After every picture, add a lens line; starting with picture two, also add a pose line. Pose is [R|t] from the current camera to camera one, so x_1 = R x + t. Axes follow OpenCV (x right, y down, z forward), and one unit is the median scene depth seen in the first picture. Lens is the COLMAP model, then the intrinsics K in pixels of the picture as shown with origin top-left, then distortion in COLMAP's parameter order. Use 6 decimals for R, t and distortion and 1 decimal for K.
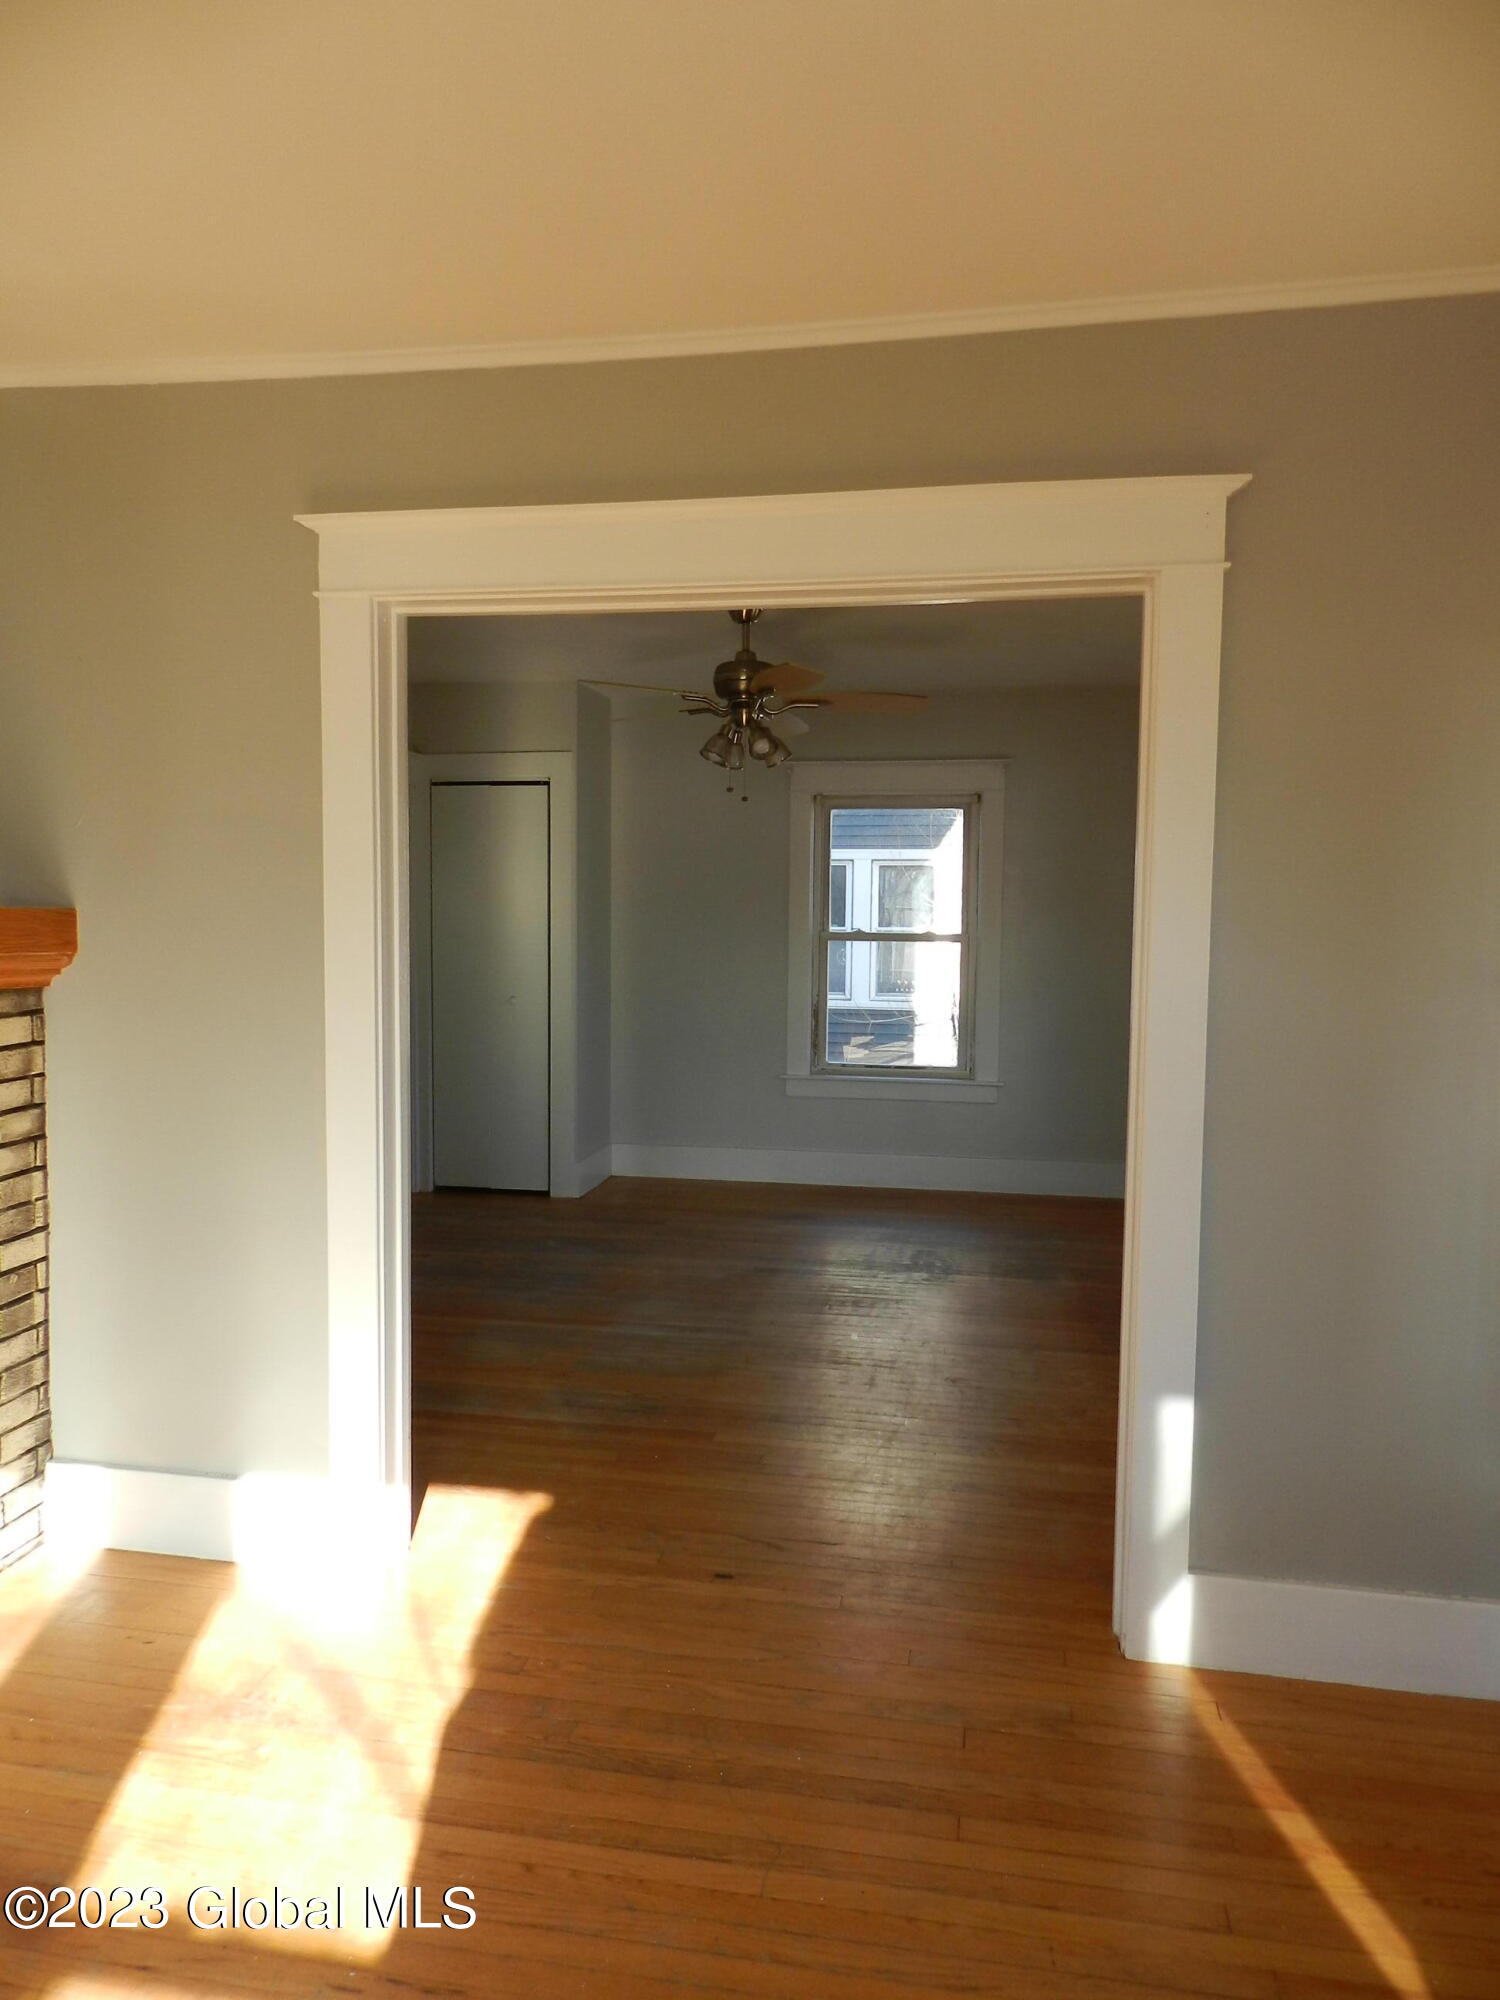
lens RADIAL K [[1337.5, 0, 758.8], [0, 1337.5, 1001.9], [0, 0, 1]] dist [-0.000618, 0.000050]
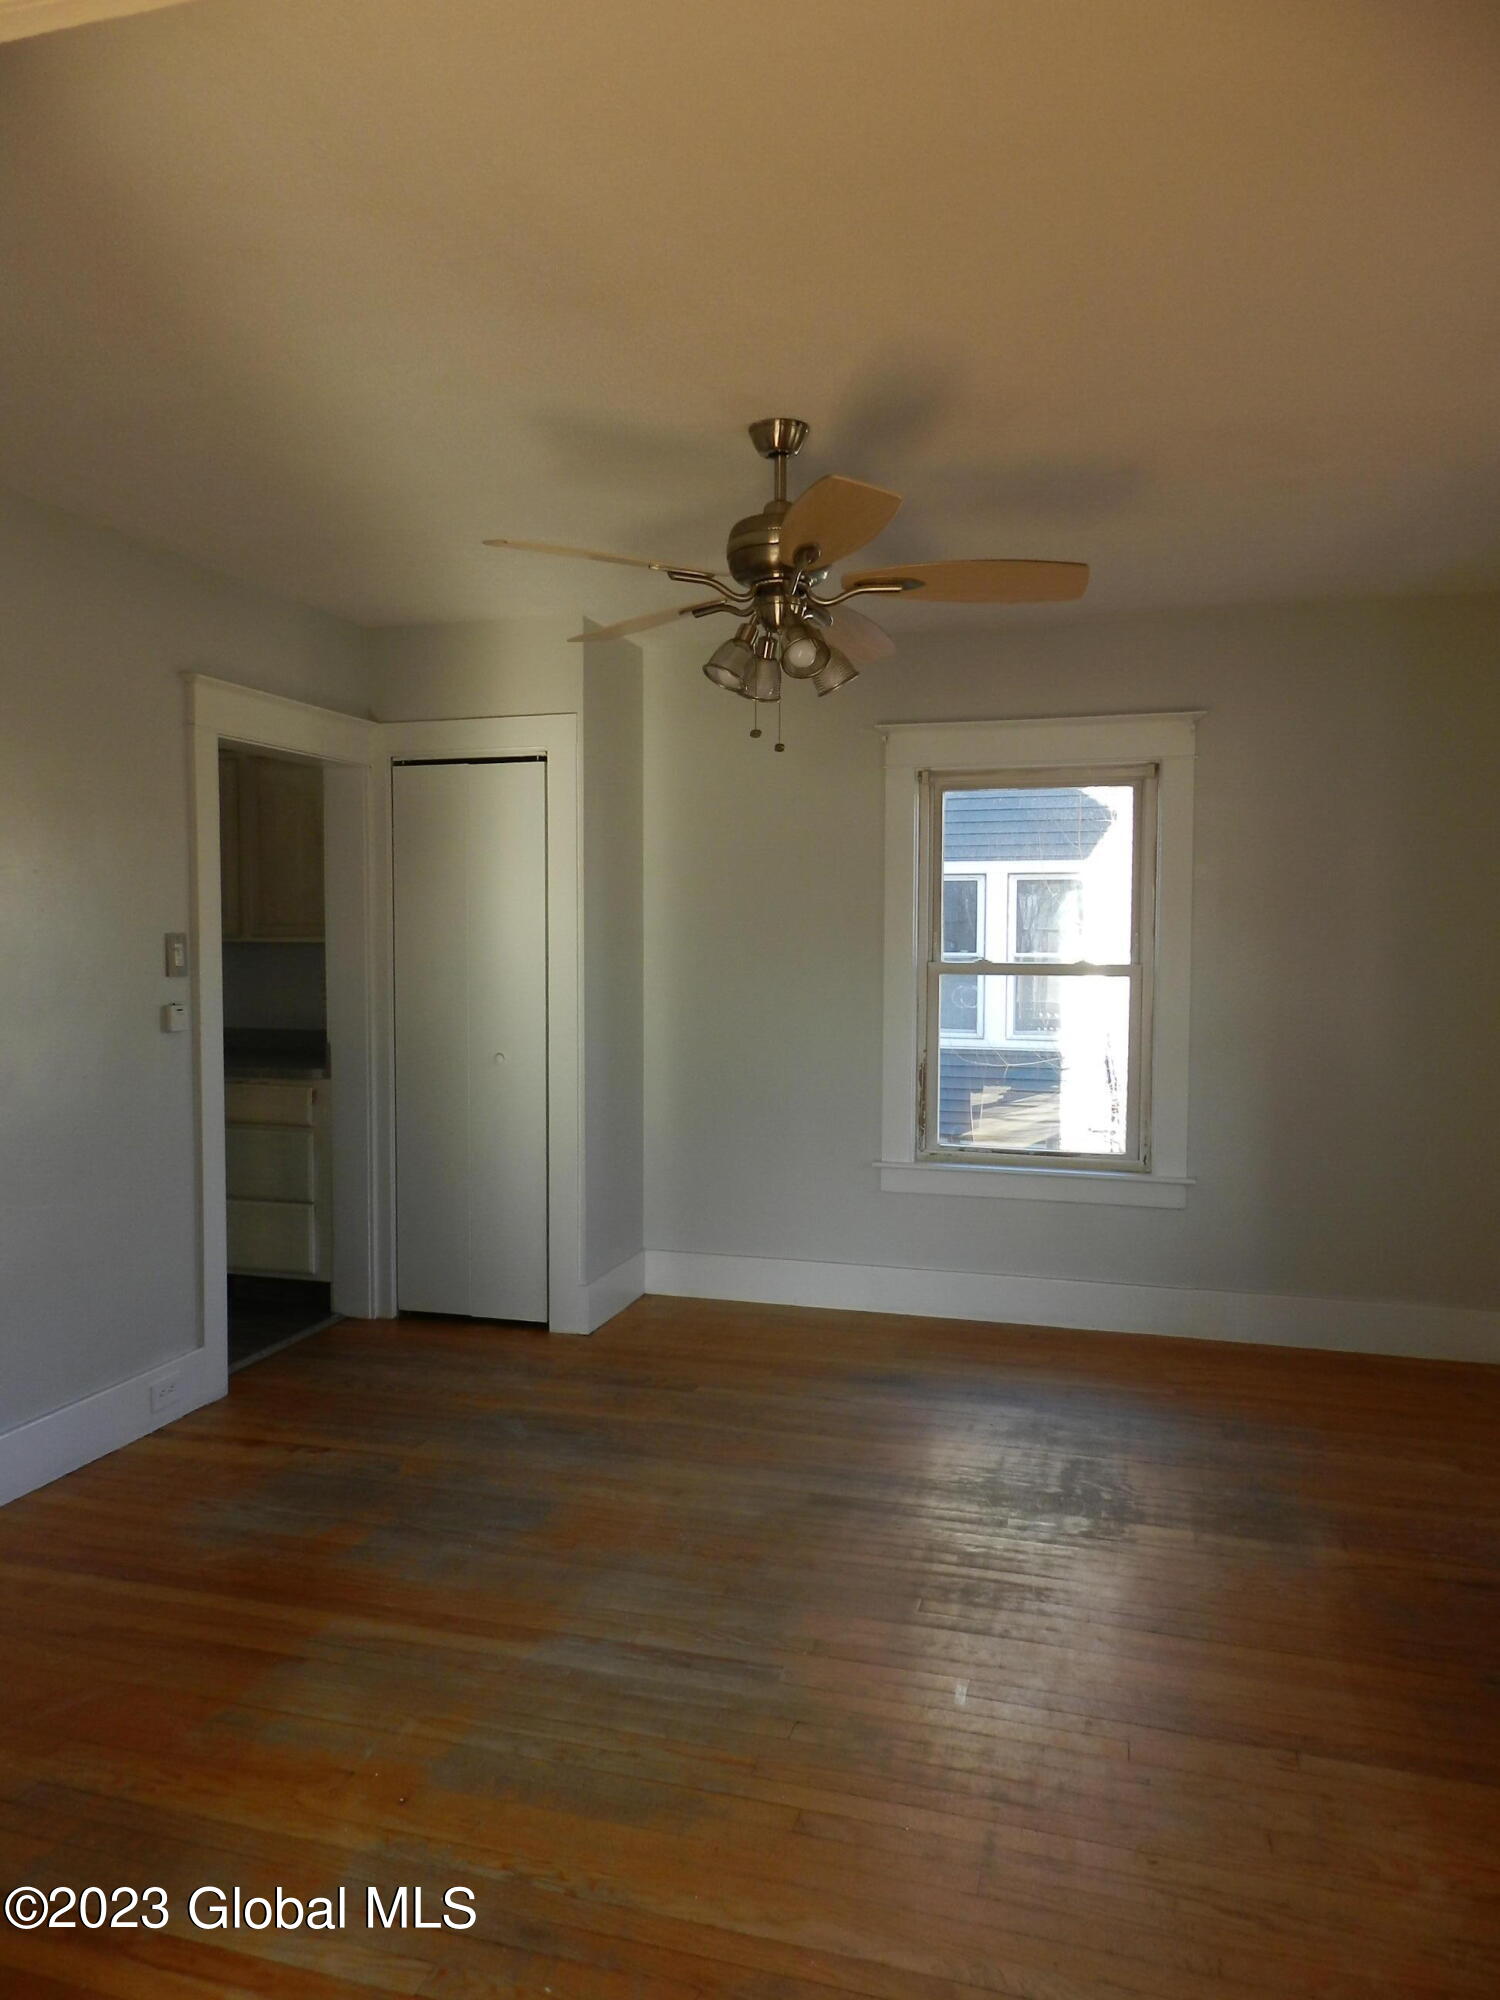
lens RADIAL K [[1337.5, 0, 758.8], [0, 1337.5, 1001.9], [0, 0, 1]] dist [-0.000618, 0.000050]
pose [[0.994621, -0.000847, -0.103574, 0.033791], [-0.001056, 0.999832, -0.018316, -0.020600], [0.103572, 0.018327, 0.994453, 0.318727]]
